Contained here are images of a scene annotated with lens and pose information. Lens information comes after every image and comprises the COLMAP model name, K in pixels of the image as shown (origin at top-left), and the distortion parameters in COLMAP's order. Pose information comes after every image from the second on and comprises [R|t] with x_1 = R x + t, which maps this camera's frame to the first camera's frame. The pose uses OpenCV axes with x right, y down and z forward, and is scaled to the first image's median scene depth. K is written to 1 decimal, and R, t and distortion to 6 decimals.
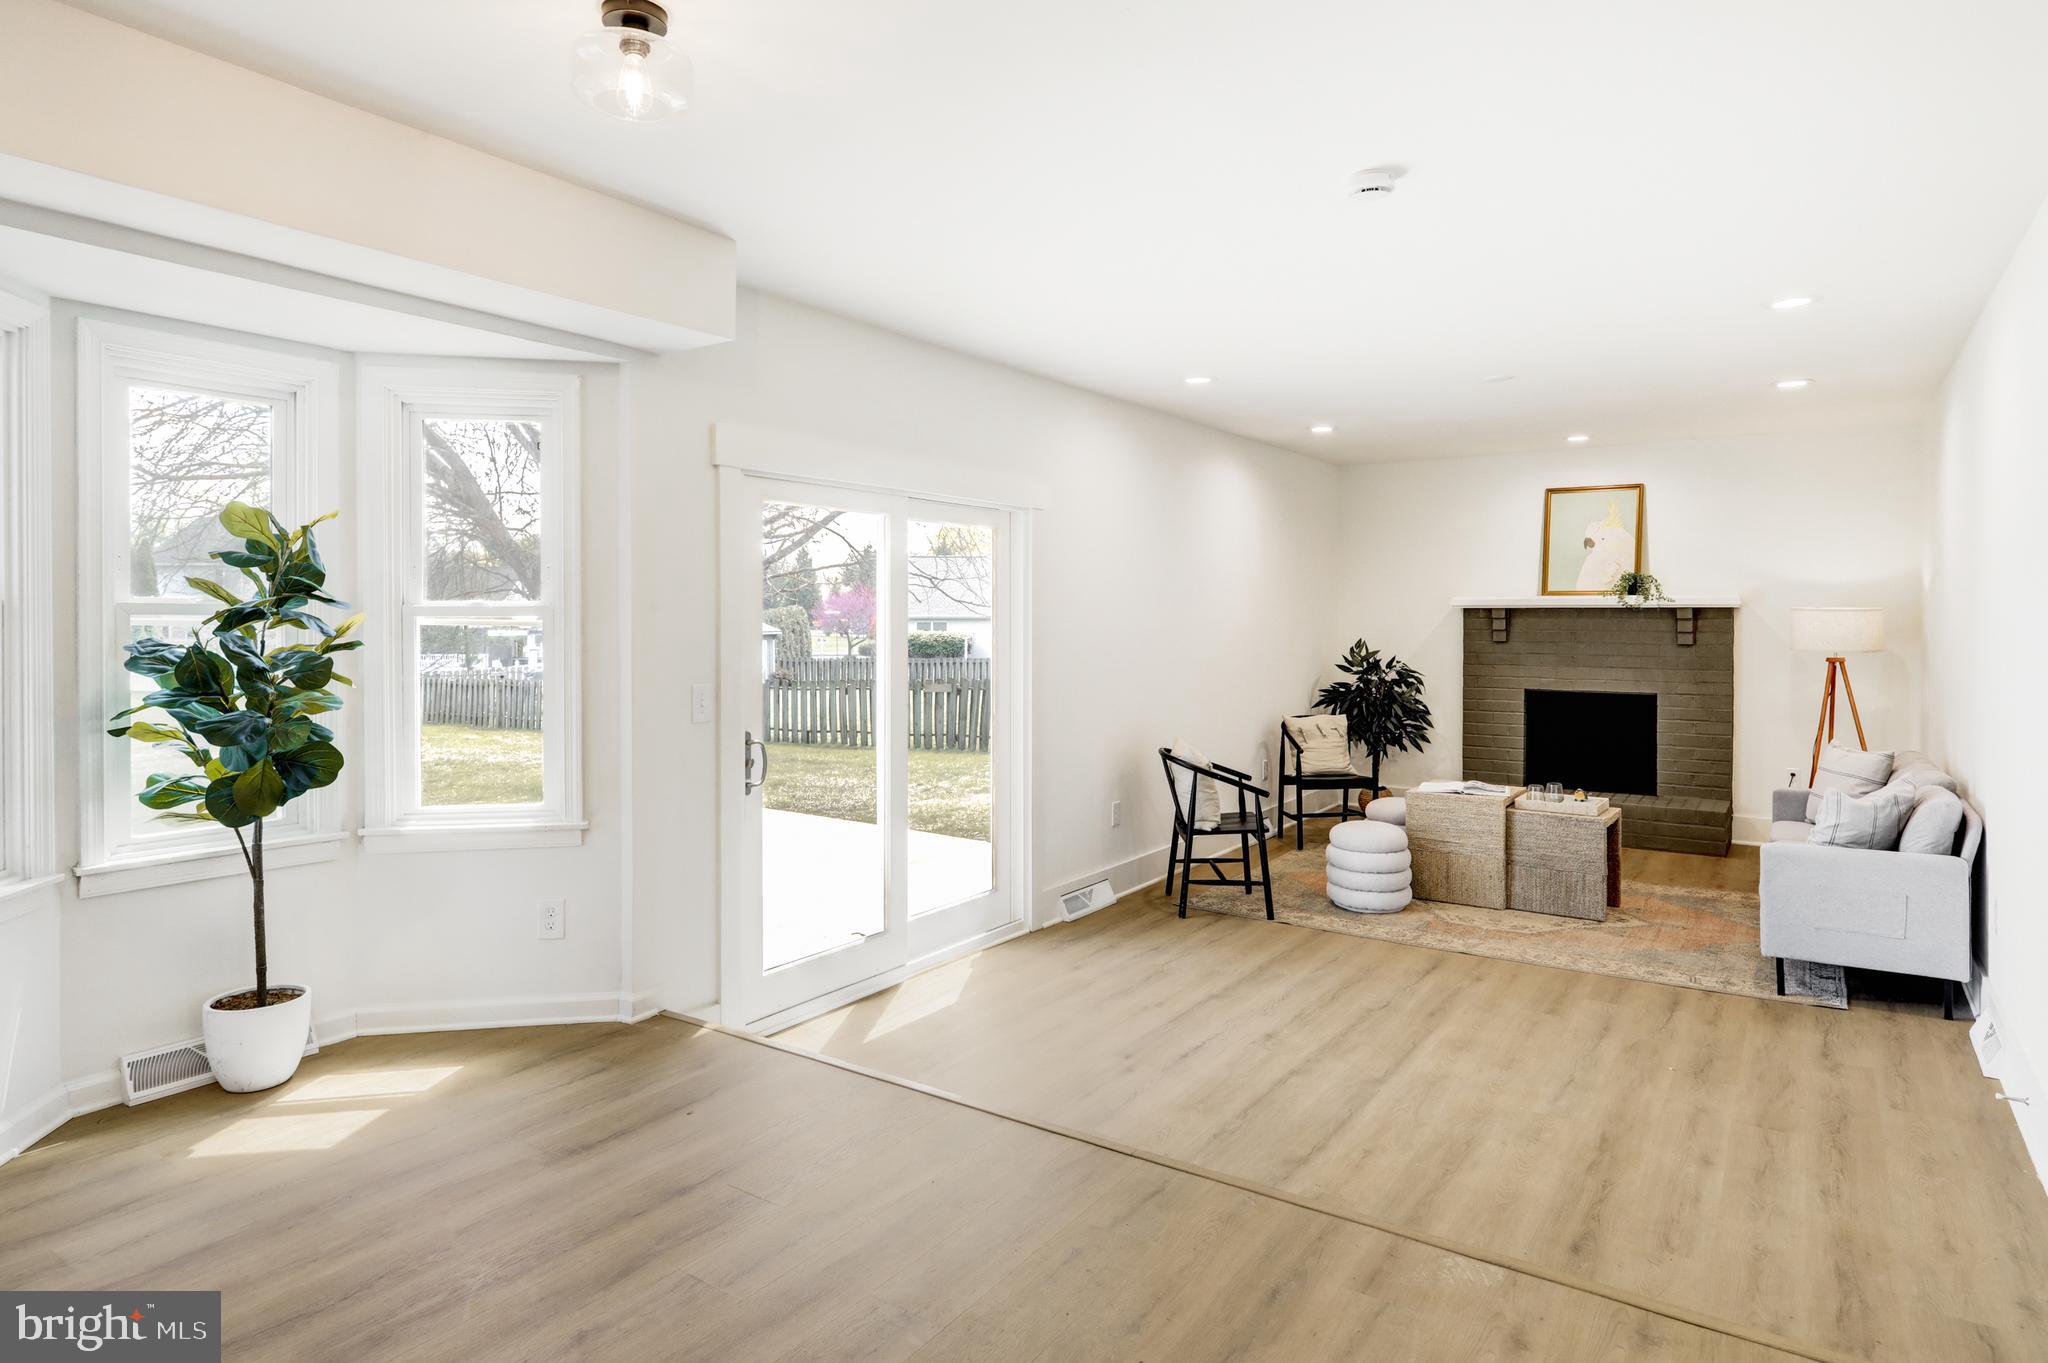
lens RADIAL K [[1157.2, 0, 1020.6], [0, 1157.2, 635.3], [0, 0, 1]] dist [-0.002268, 0.001076]
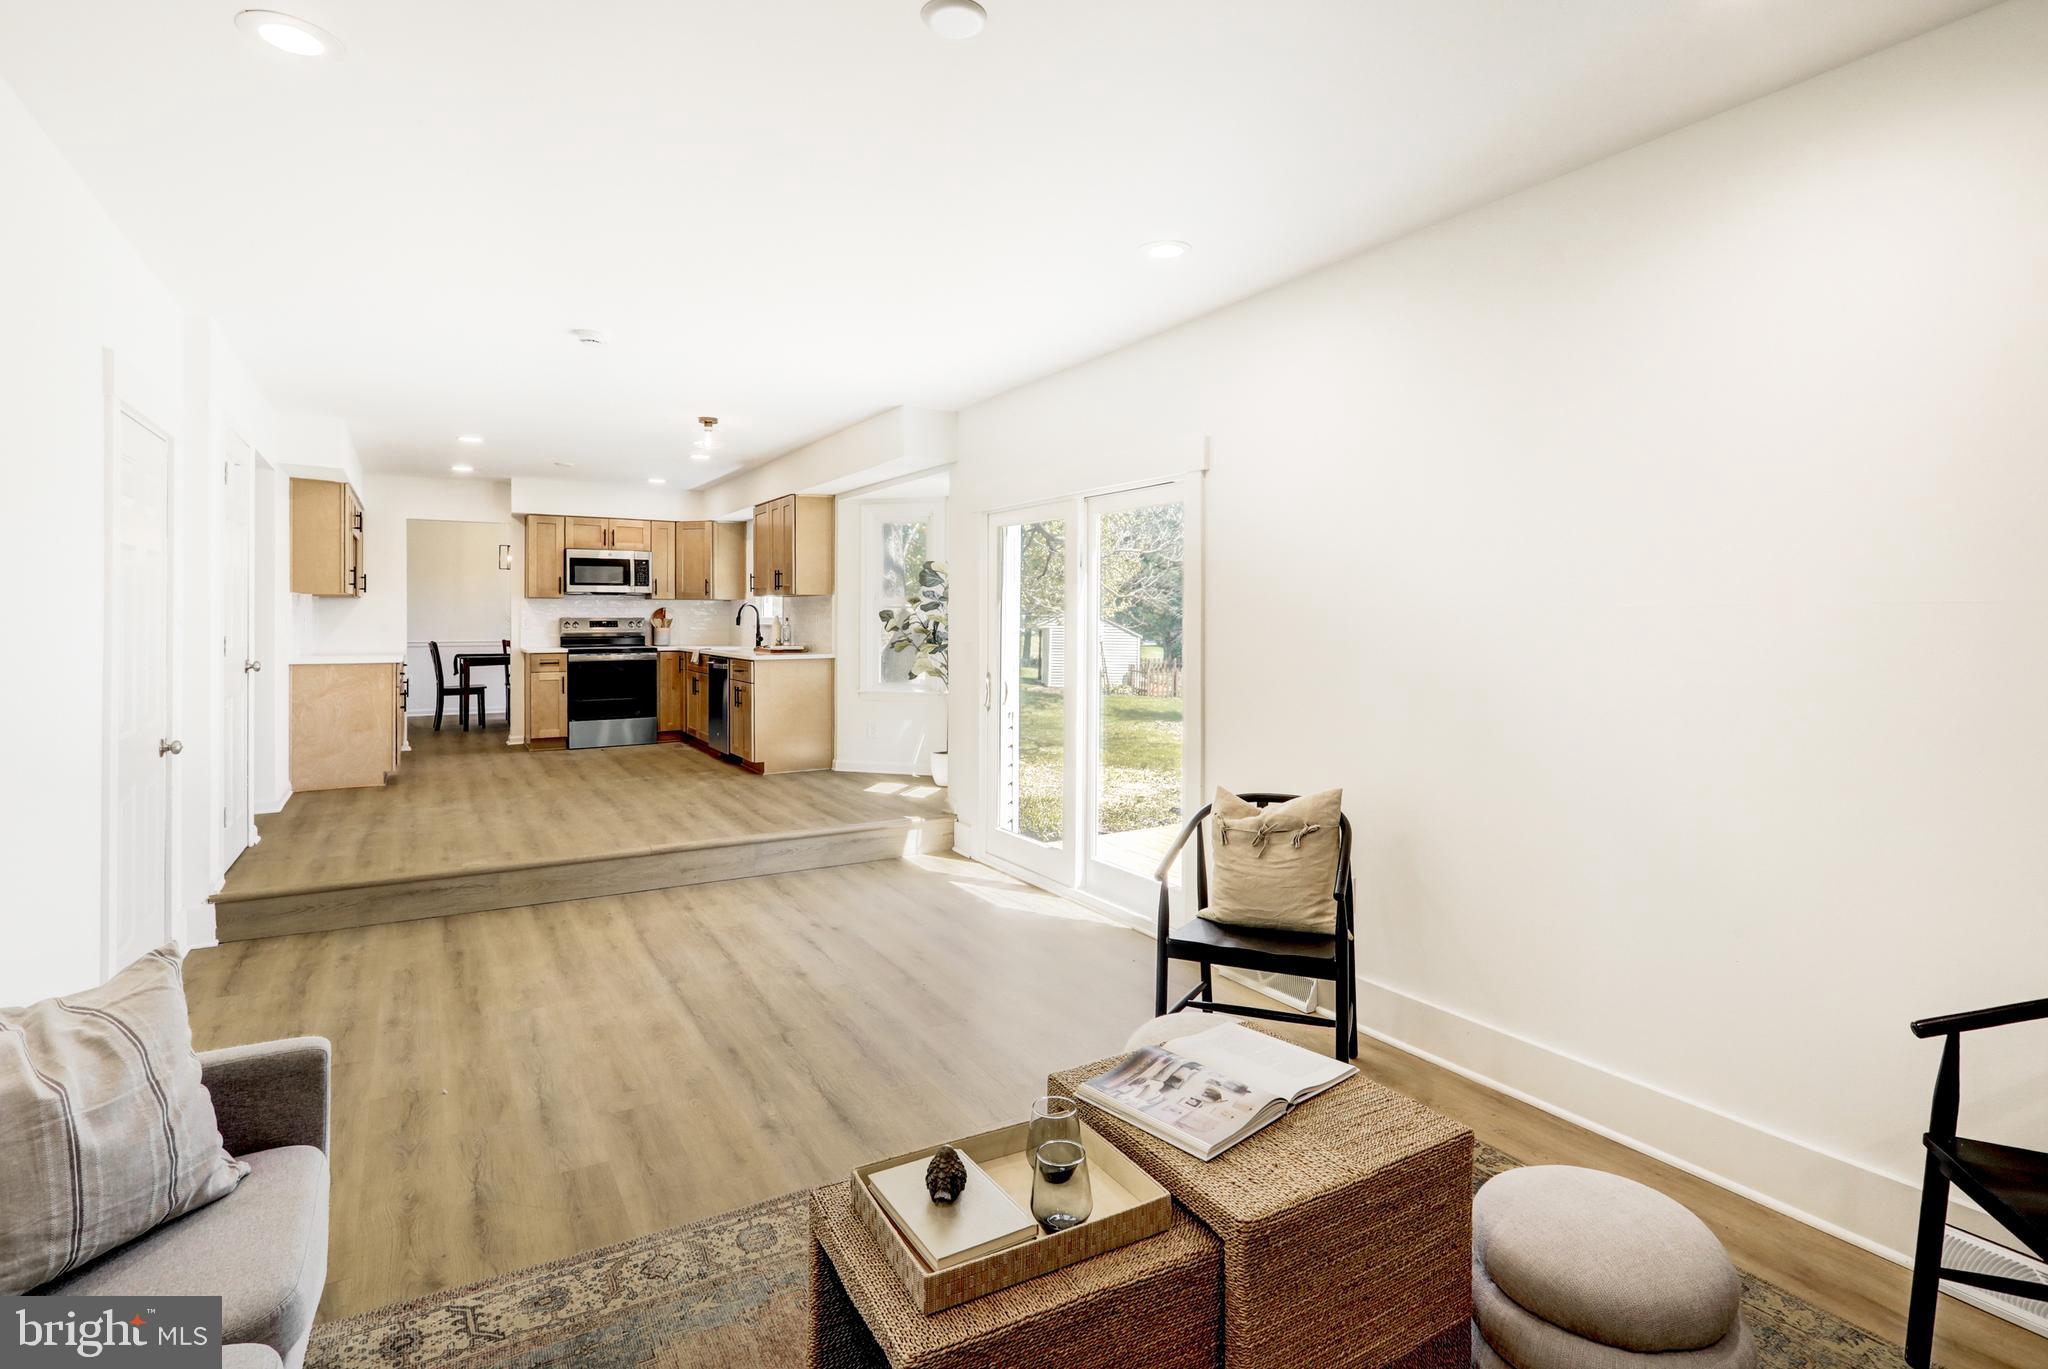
lens RADIAL K [[994.6, 0, 1019.9], [0, 994.6, 619.6], [0, 0, 1]] dist [0.001413, 0.000364]
pose [[-0.414234, 0.002336, -0.910167, 0.558440], [-0.014509, 0.999853, 0.009170, -0.001682], [0.910055, 0.017004, -0.414139, 0.888887]]
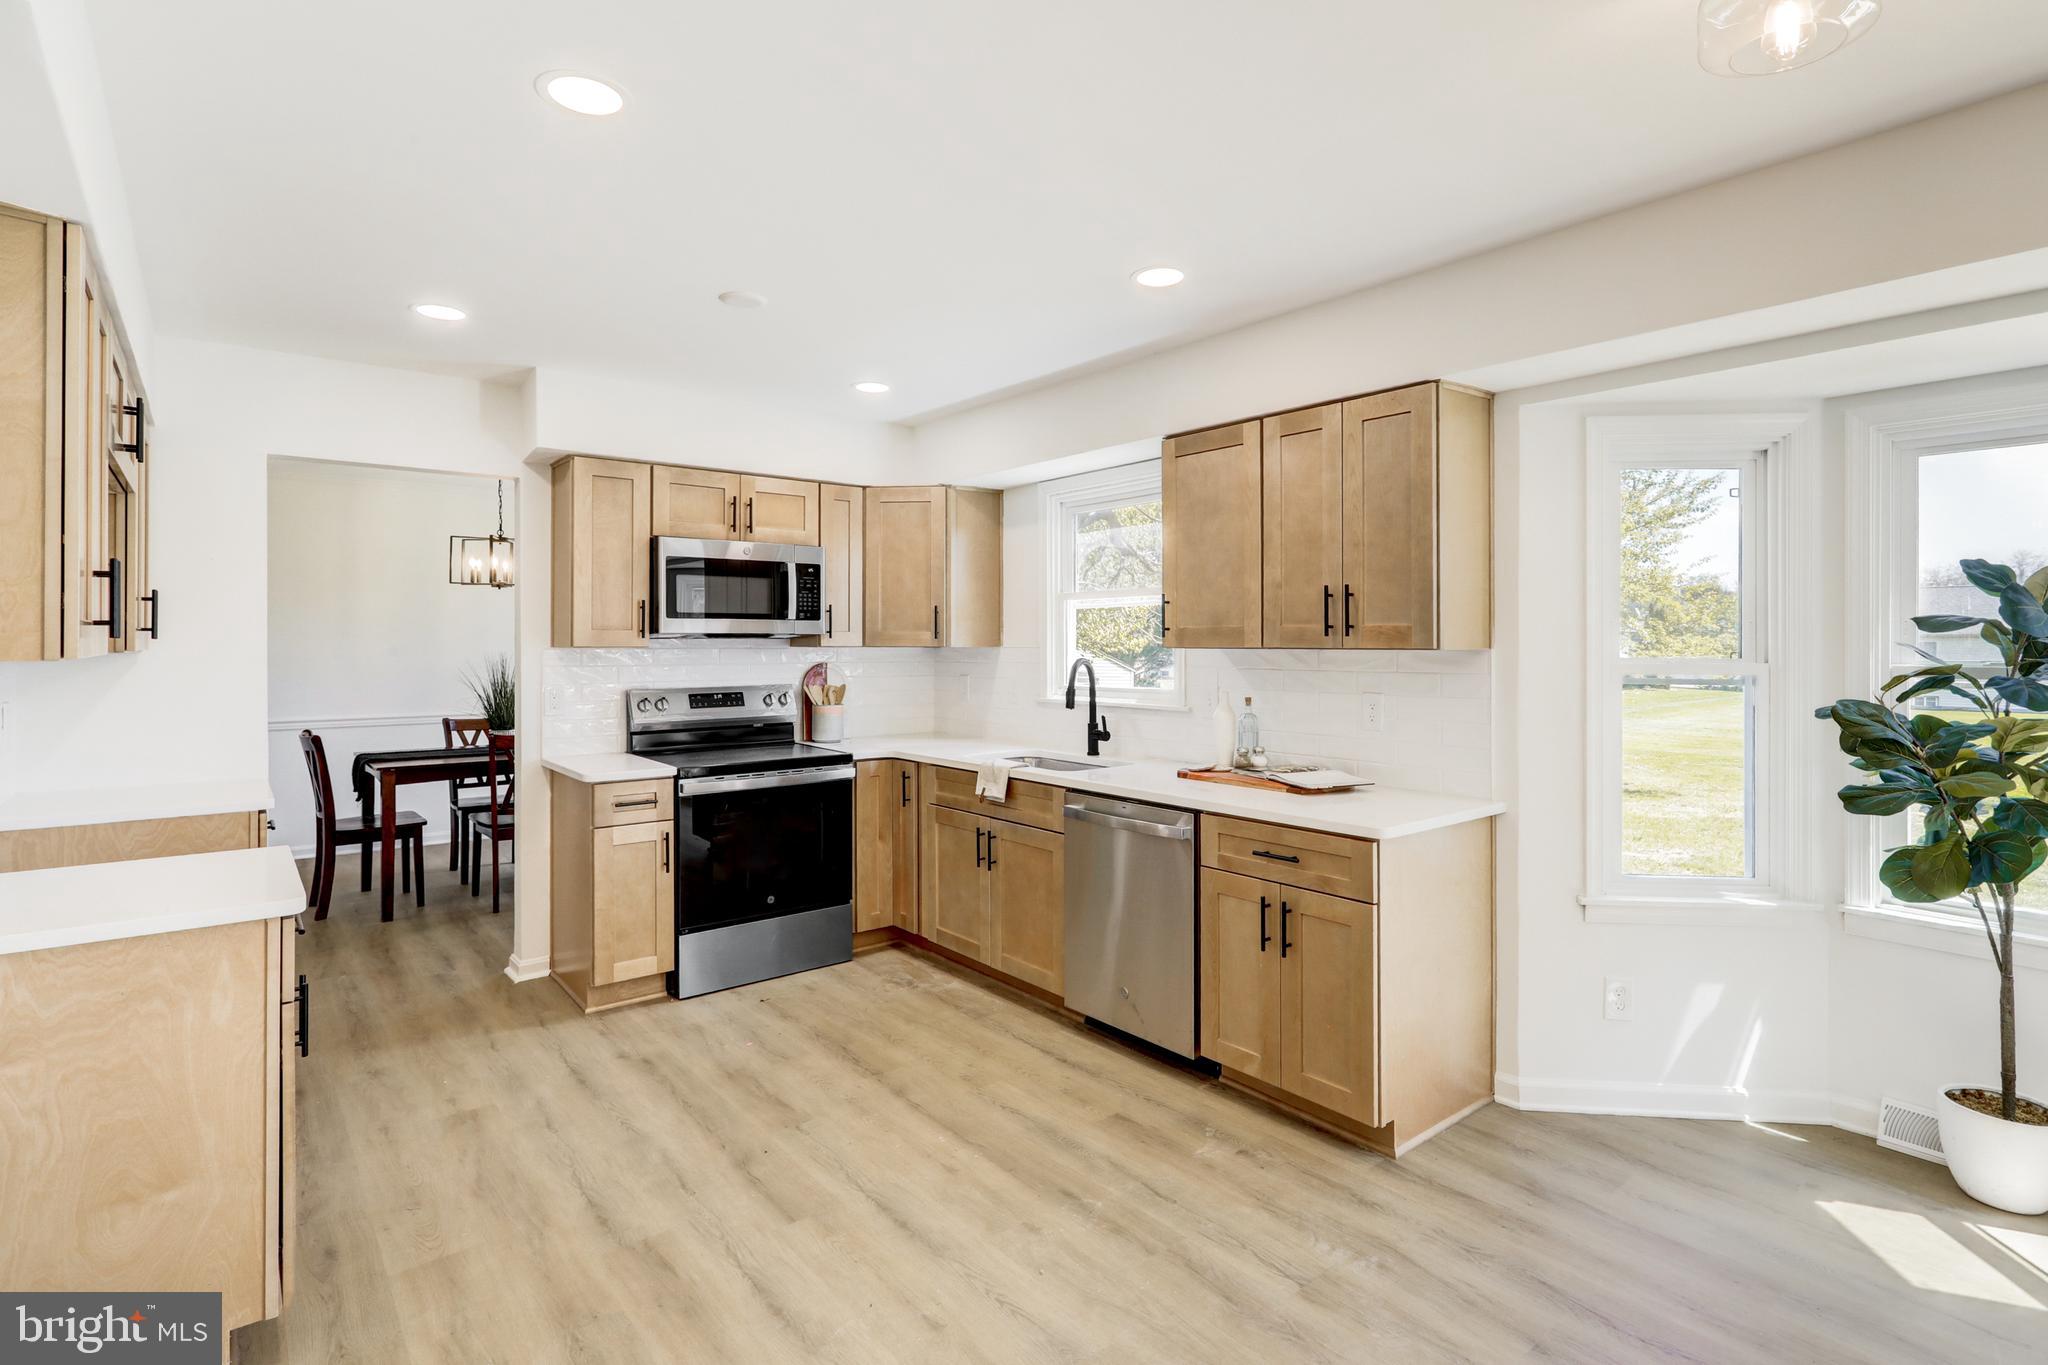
lens RADIAL K [[1002.8, 0, 1030.2], [0, 1002.8, 642.9], [0, 0, 1]] dist [-0.003124, 0.000229]
pose [[-0.285517, 0.000737, -0.958373, 0.130934], [-0.014340, 0.999884, 0.005041, -0.017303], [0.958266, 0.015182, -0.285473, 0.209480]]
